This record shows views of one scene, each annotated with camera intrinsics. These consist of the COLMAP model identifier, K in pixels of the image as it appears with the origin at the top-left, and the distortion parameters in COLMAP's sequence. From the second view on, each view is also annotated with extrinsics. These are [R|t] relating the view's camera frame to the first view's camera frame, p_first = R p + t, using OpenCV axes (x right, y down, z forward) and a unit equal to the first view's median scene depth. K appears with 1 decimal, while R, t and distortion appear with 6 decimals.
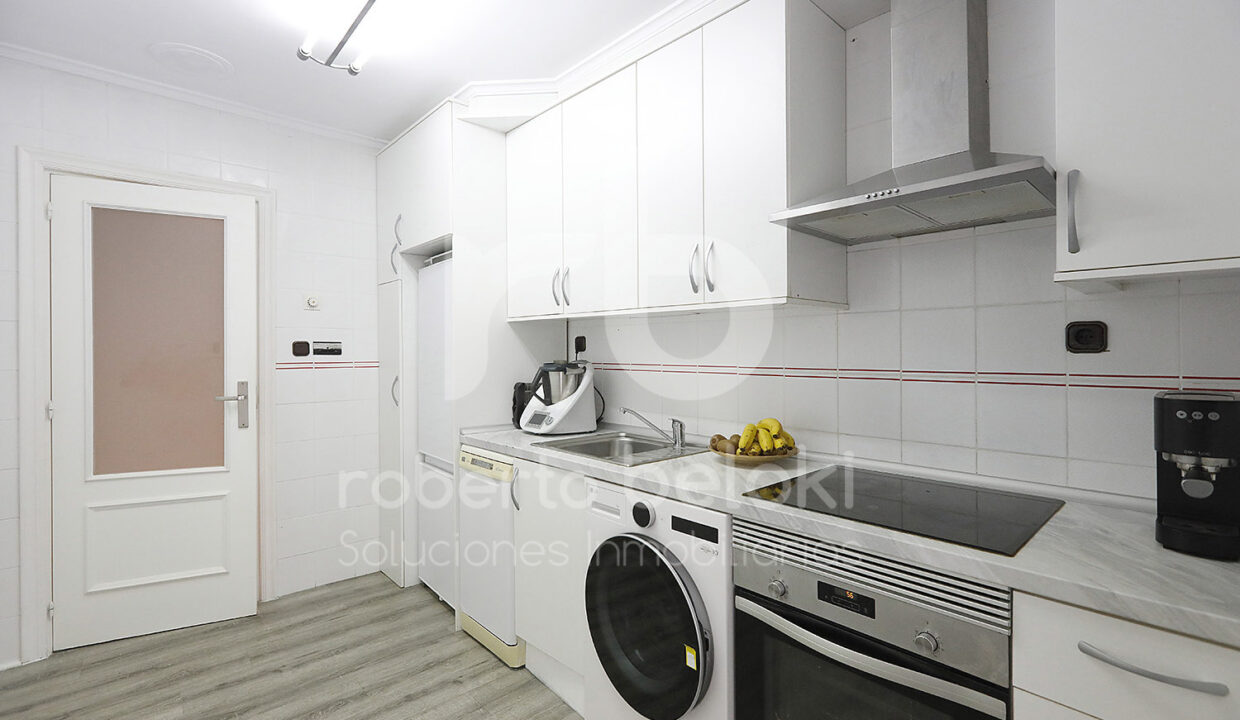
lens RADIAL K [[540.9, 0, 616.9], [0, 540.9, 355.0], [0, 0, 1]] dist [0.014104, 0.000408]
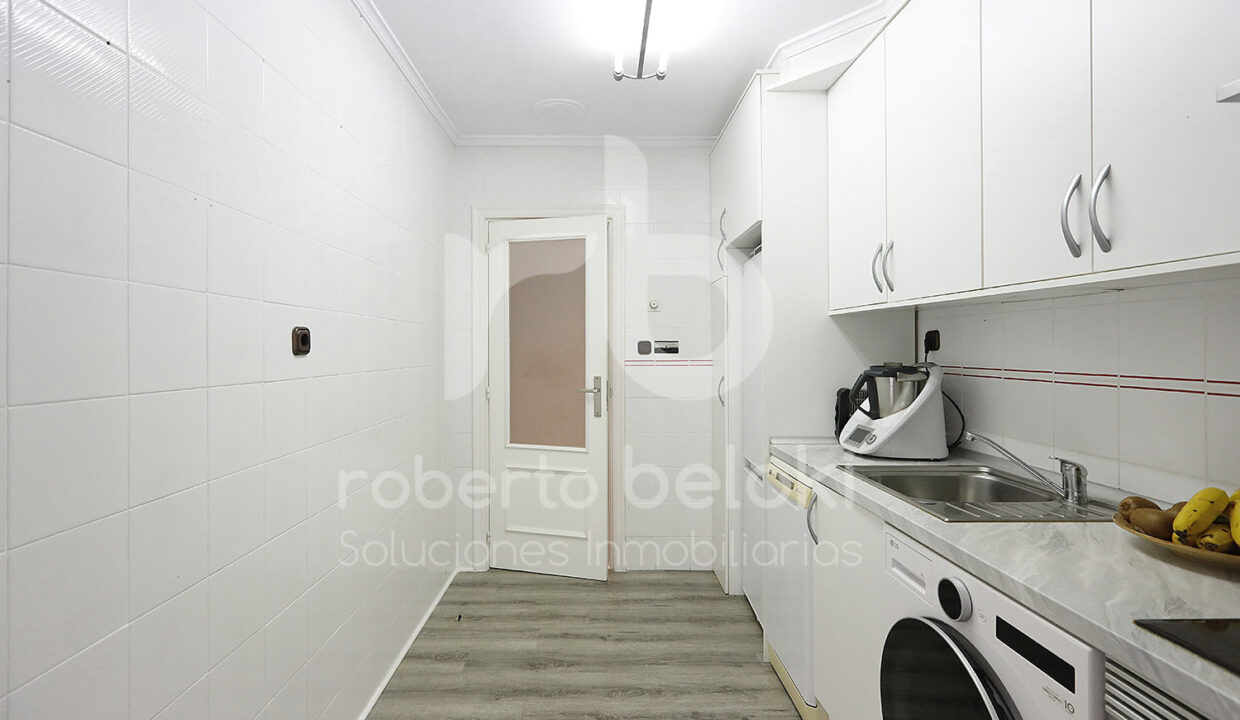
lens RADIAL K [[558.0, 0, 614.2], [0, 558.0, 351.8], [0, 0, 1]] dist [0.000004, 0.008081]
pose [[0.755095, 0.002738, -0.655610, 0.123697], [-0.001319, 0.999996, 0.002658, -0.007150], [0.655614, -0.001143, 0.755095, 0.140199]]
